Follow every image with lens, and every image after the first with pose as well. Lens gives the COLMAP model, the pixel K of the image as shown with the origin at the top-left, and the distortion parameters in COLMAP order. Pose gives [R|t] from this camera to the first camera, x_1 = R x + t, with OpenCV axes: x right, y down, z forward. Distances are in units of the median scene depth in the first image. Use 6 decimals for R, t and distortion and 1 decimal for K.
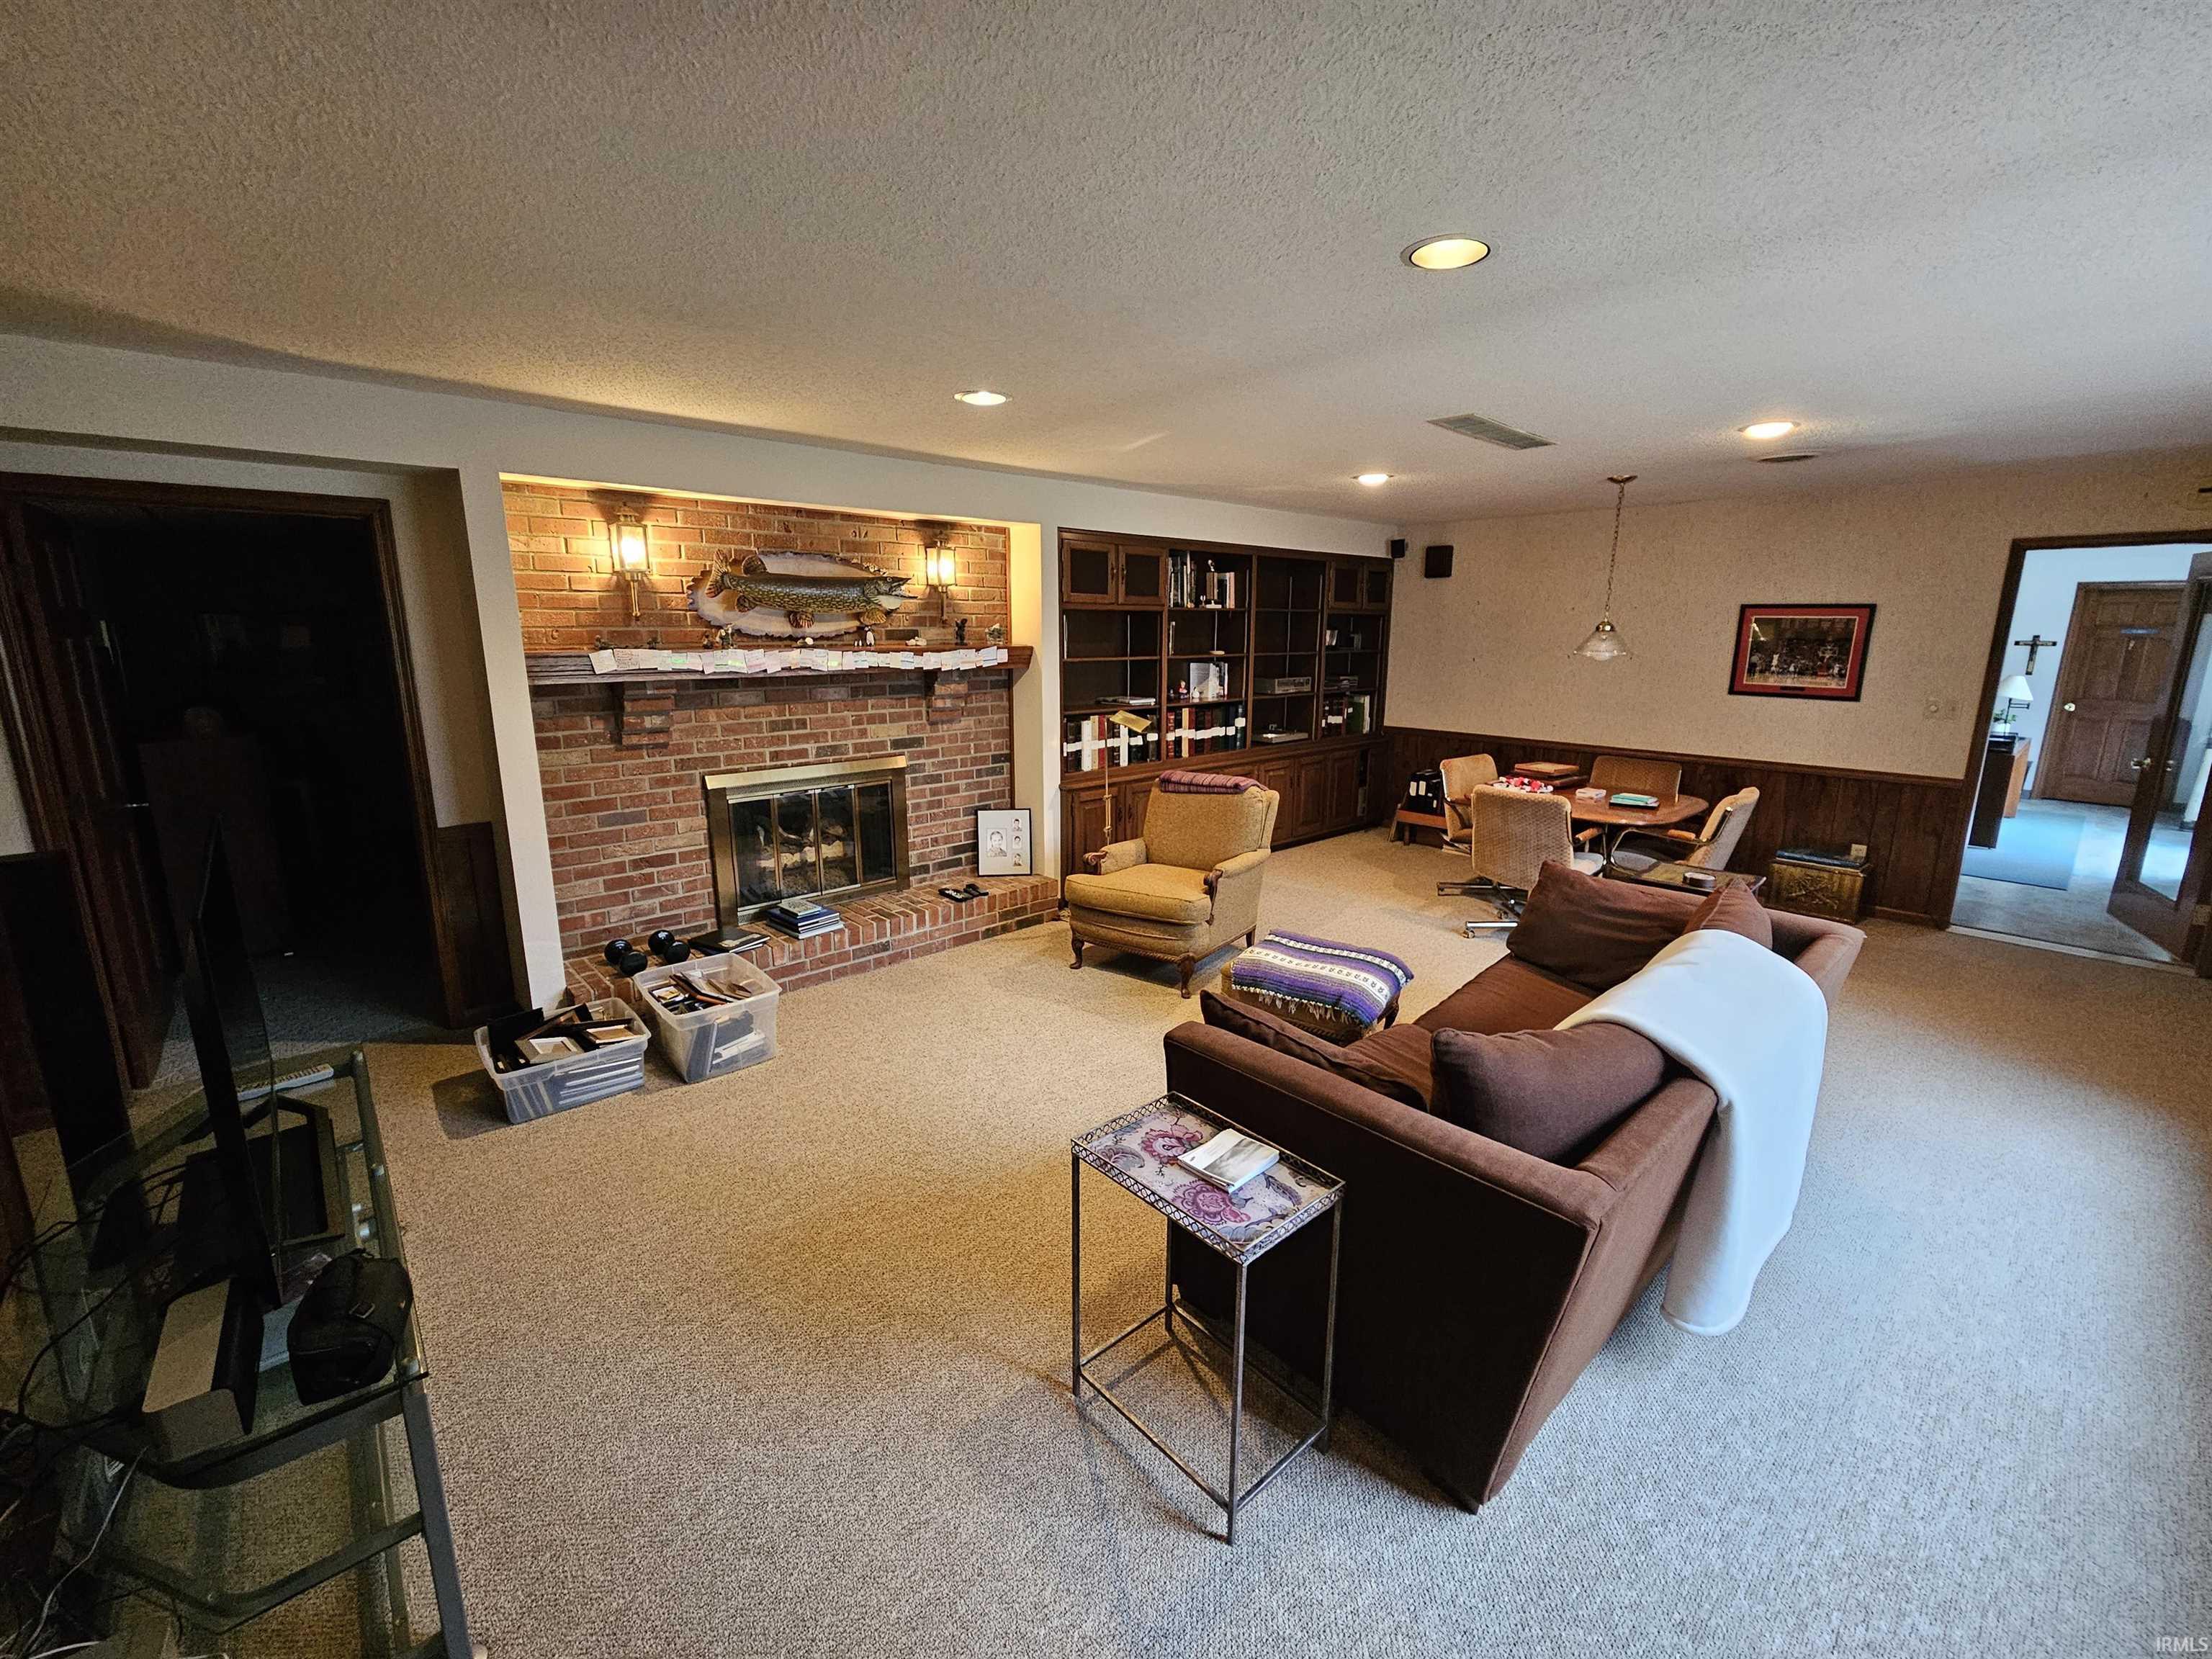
lens RADIAL K [[907.0, 0, 1113.9], [0, 907.0, 815.2], [0, 0, 1]] dist [0.000346, 0.000035]
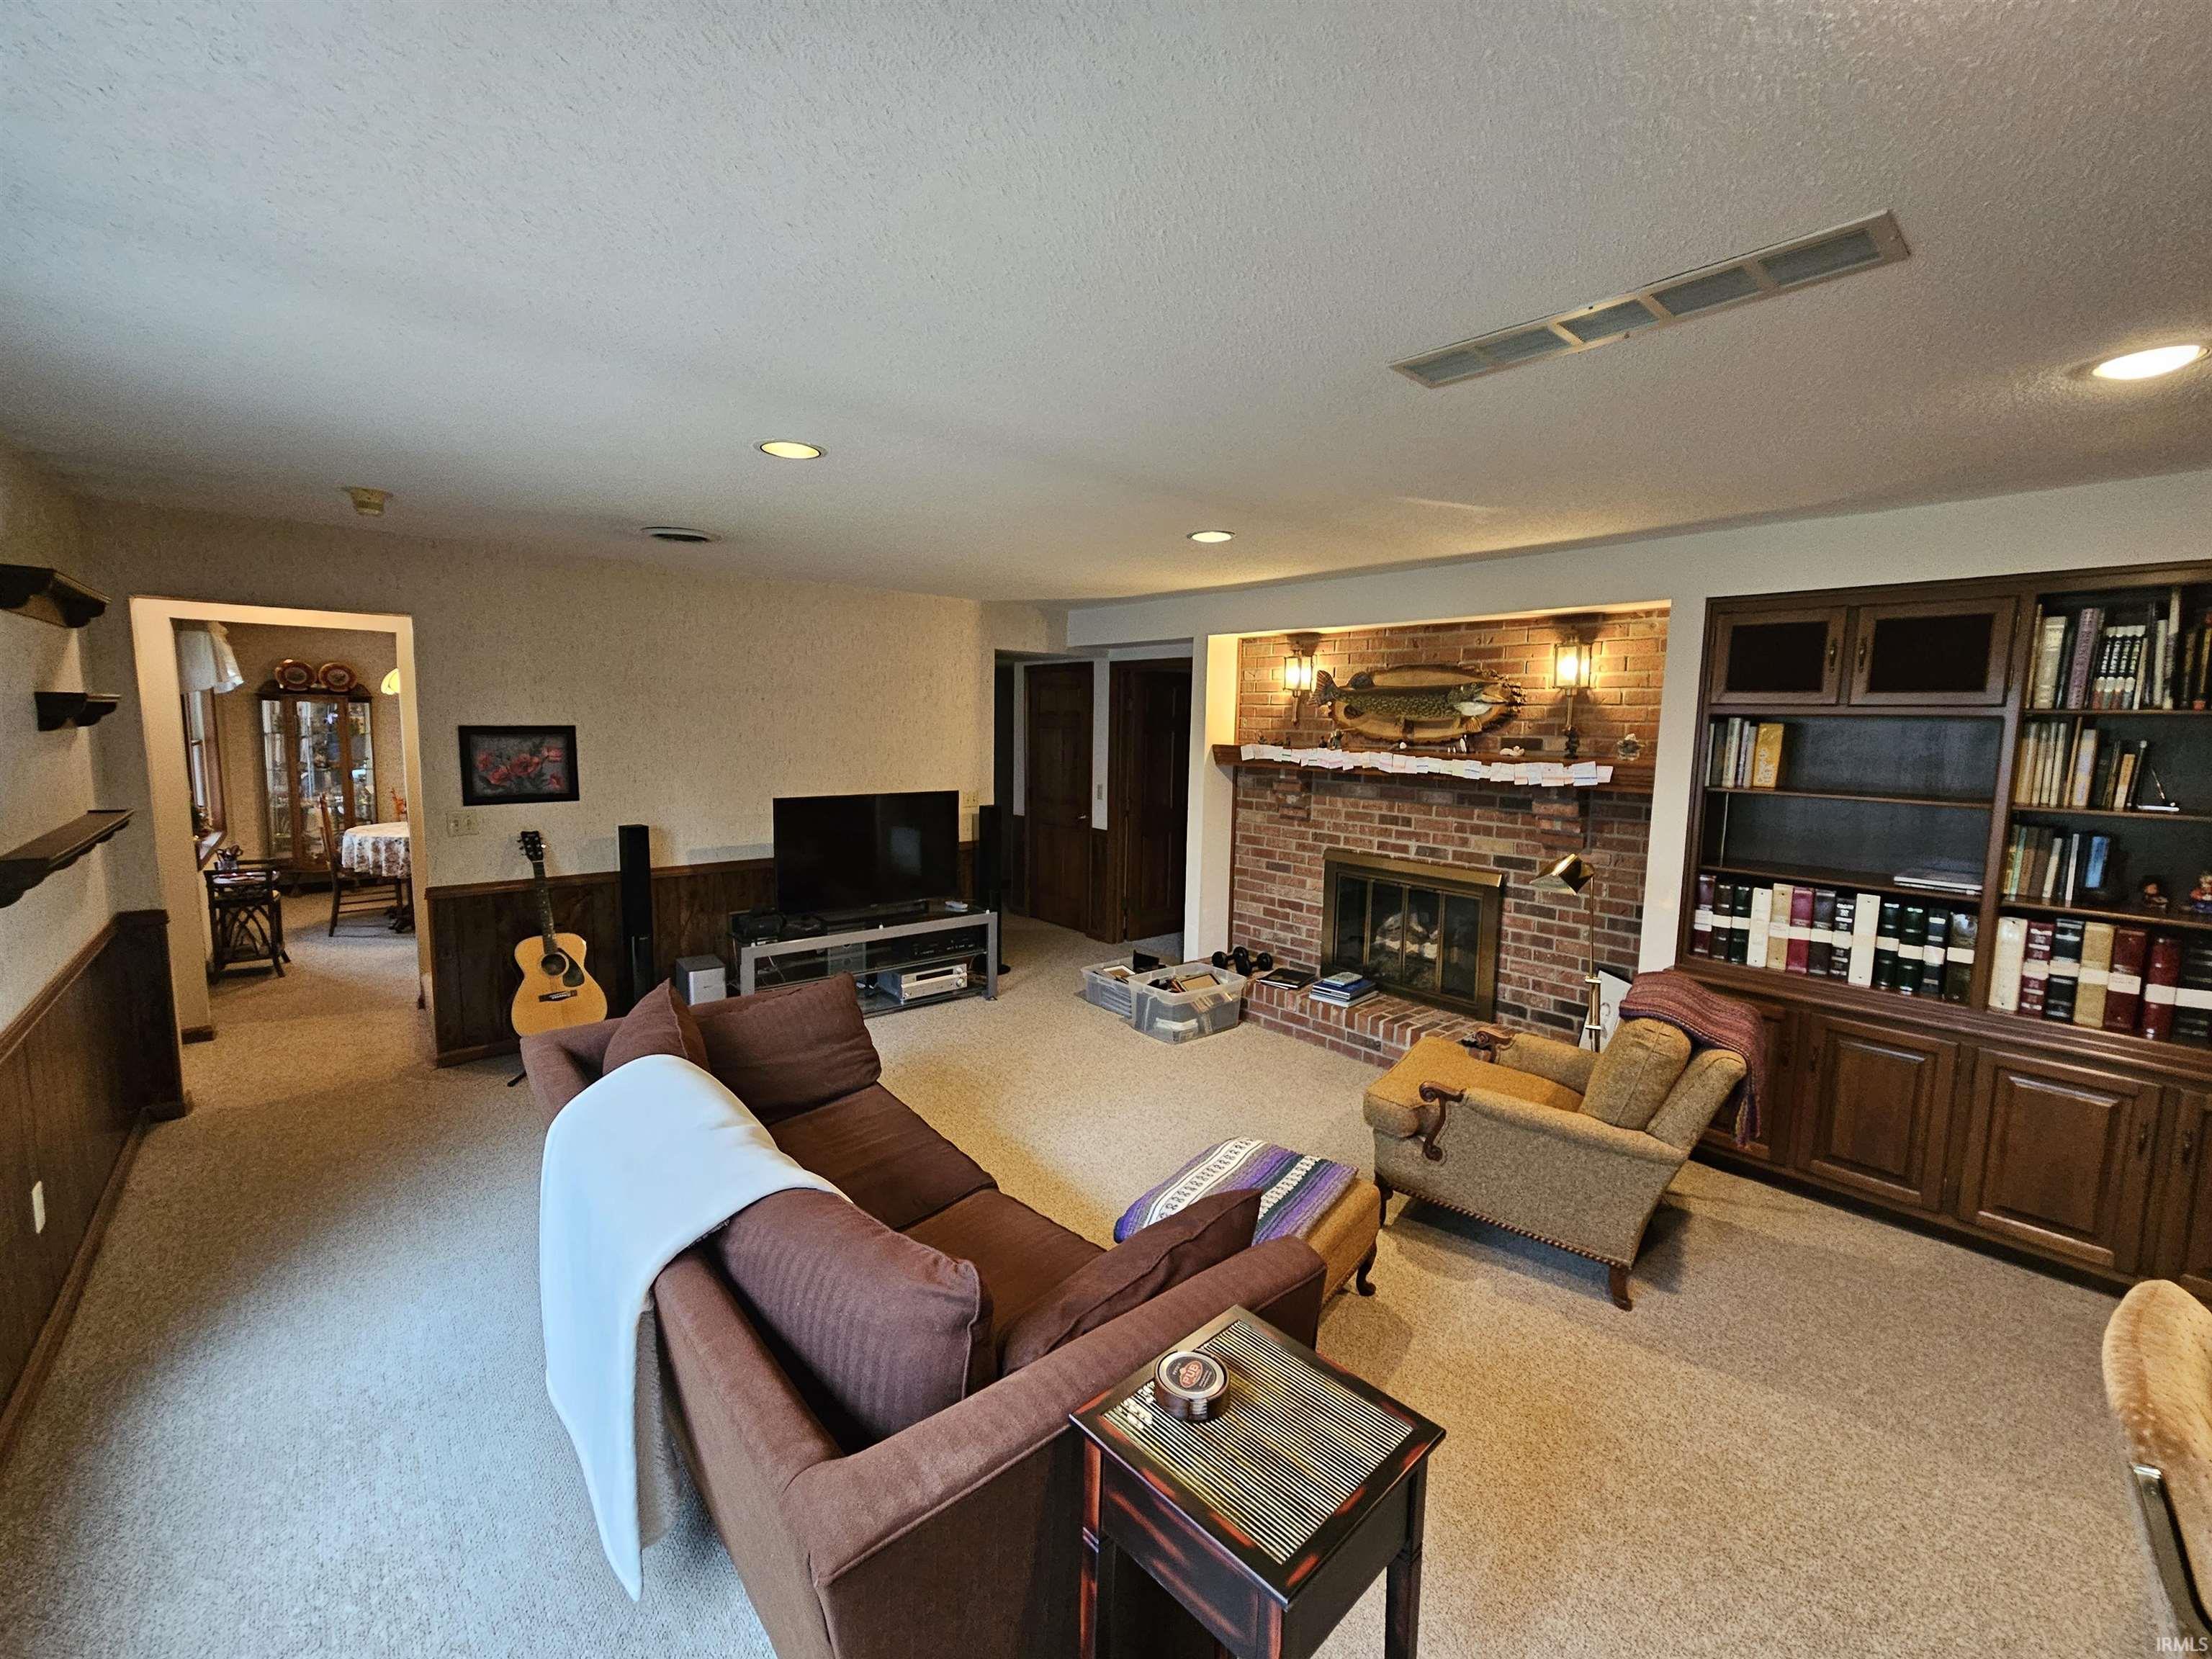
lens RADIAL K [[907.0, 0, 1113.9], [0, 907.0, 815.2], [0, 0, 1]] dist [0.000346, 0.000035]
pose [[-0.025710, 0.101338, -0.994520, 0.640895], [-0.223893, 0.968992, 0.104525, -0.125226], [0.974274, 0.225354, -0.002224, 0.583119]]
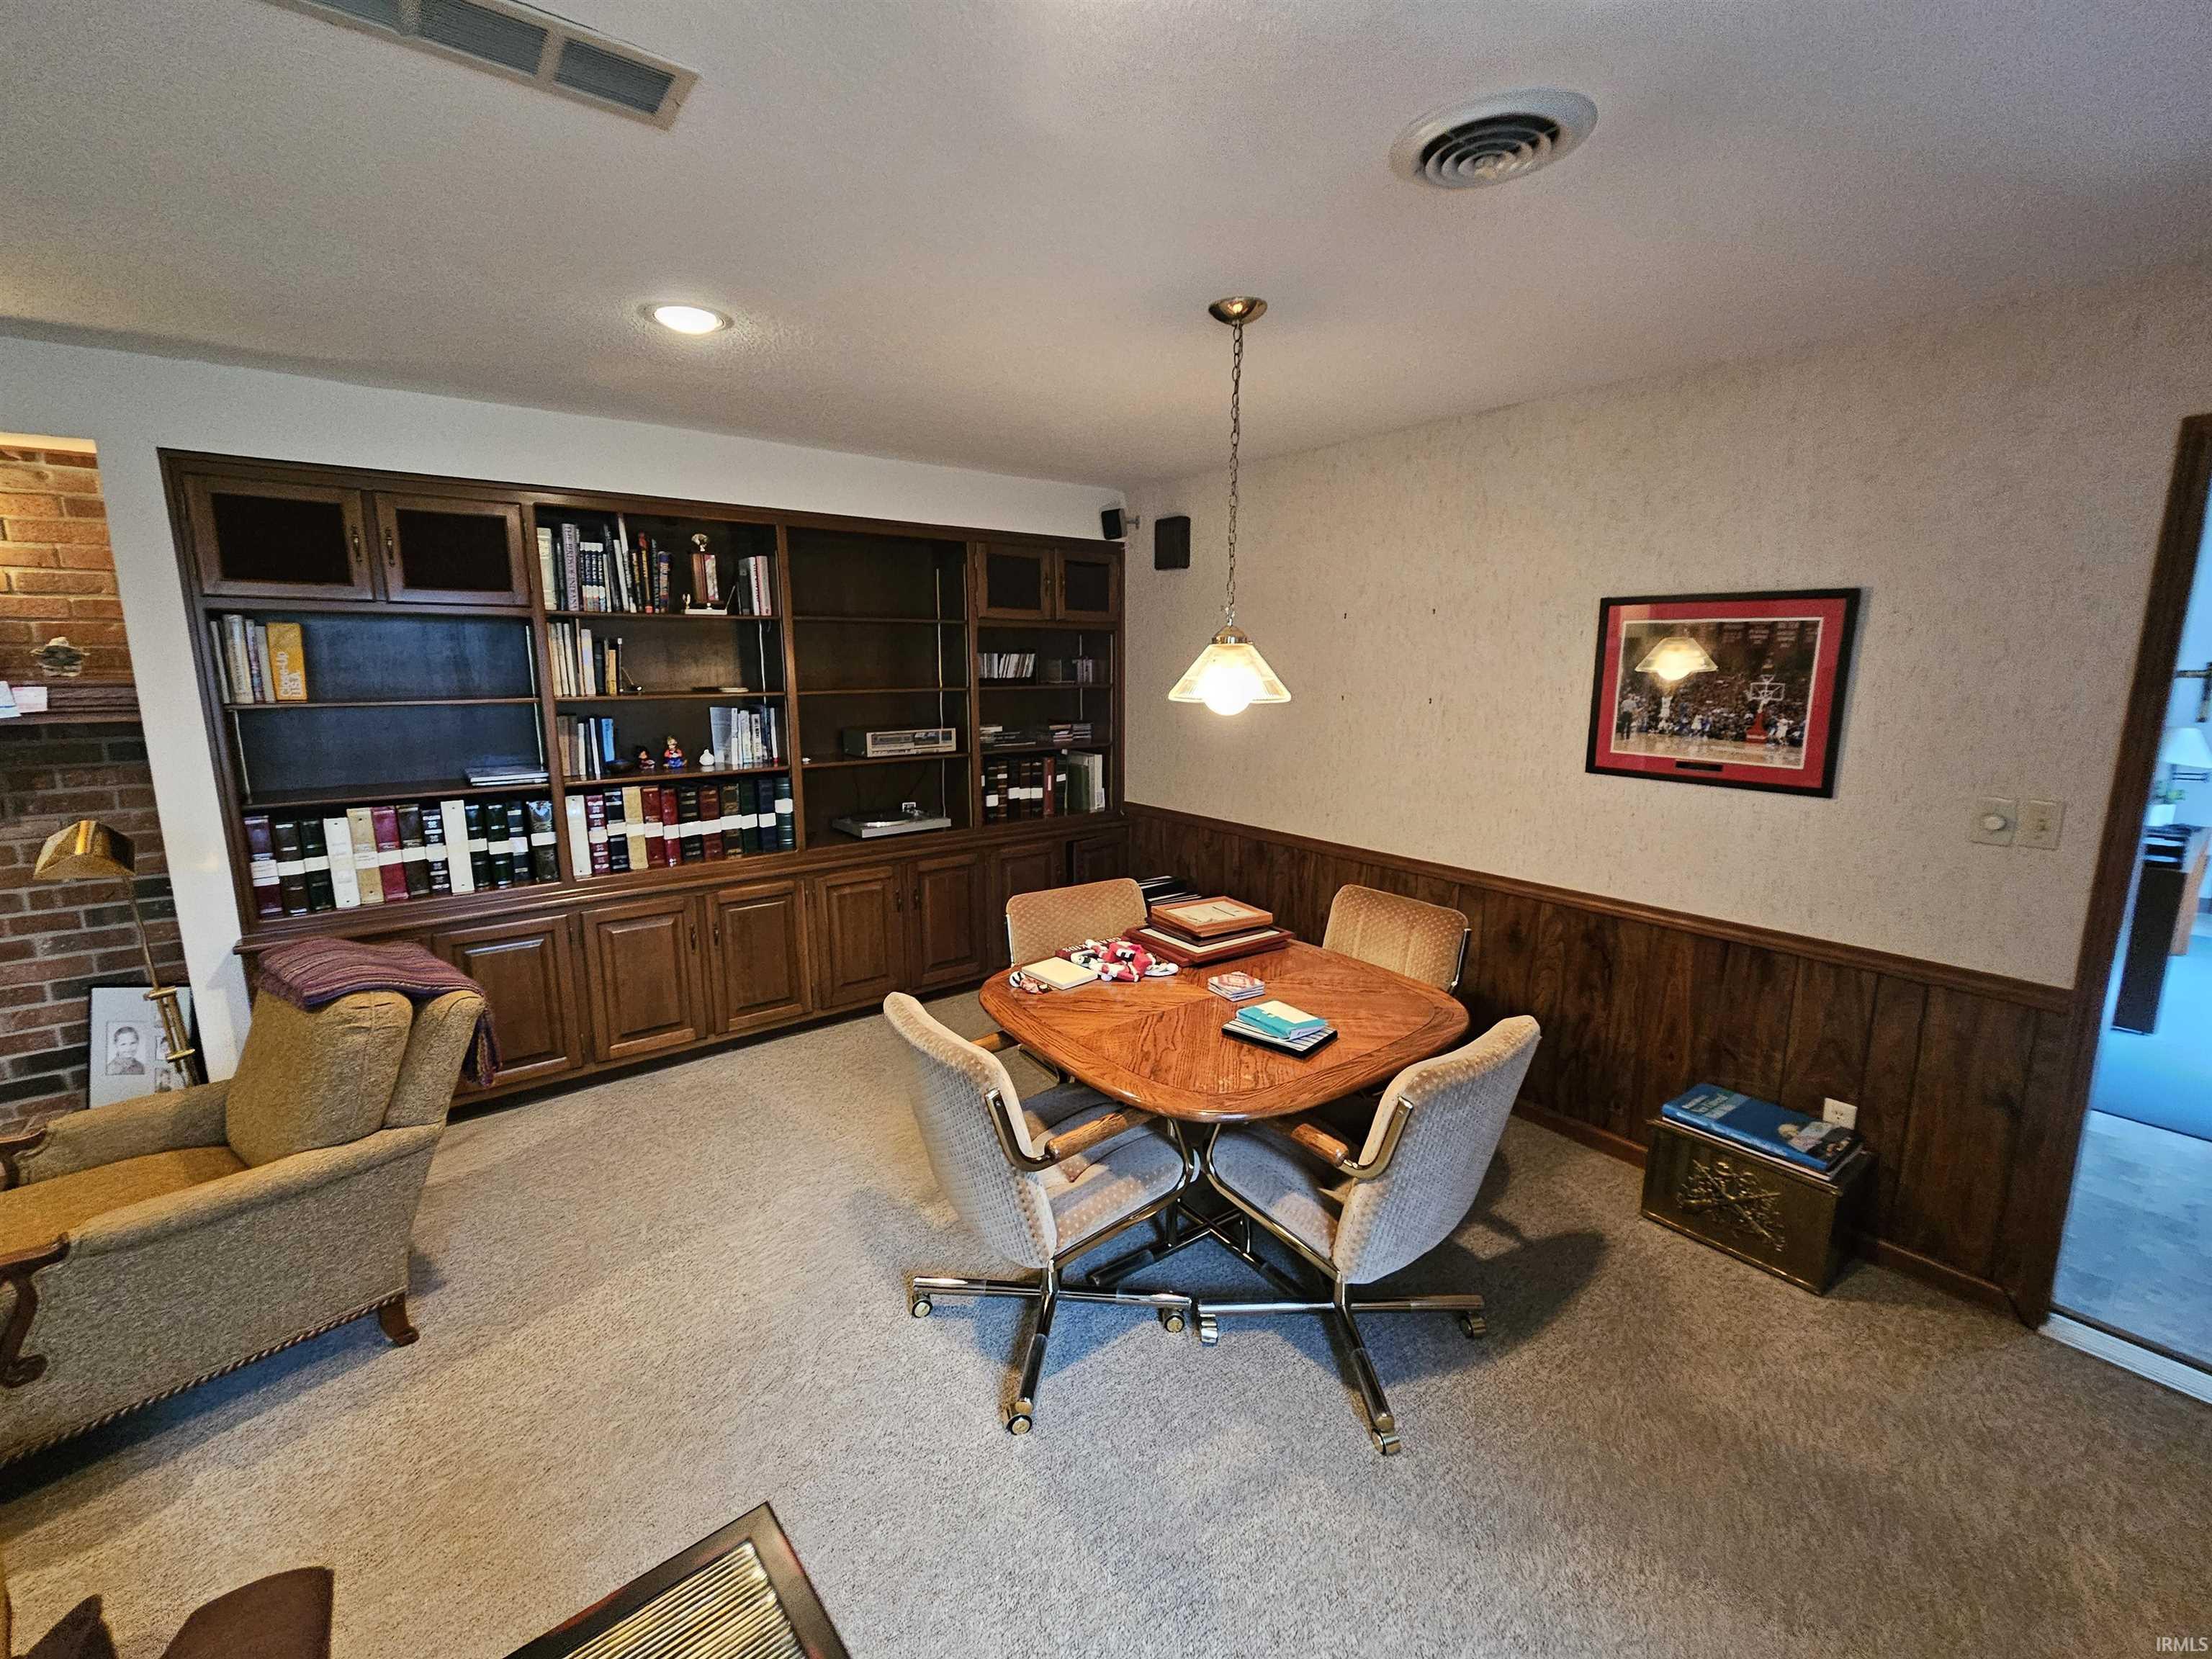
lens RADIAL K [[915.3, 0, 1120.3], [0, 915.3, 814.0], [0, 0, 1]] dist [0.001294, 0.000301]
pose [[0.997255, 0.010378, -0.073316, 0.506100], [-0.012947, 0.999316, -0.034648, -0.098900], [0.072906, 0.035502, 0.996707, 0.519022]]
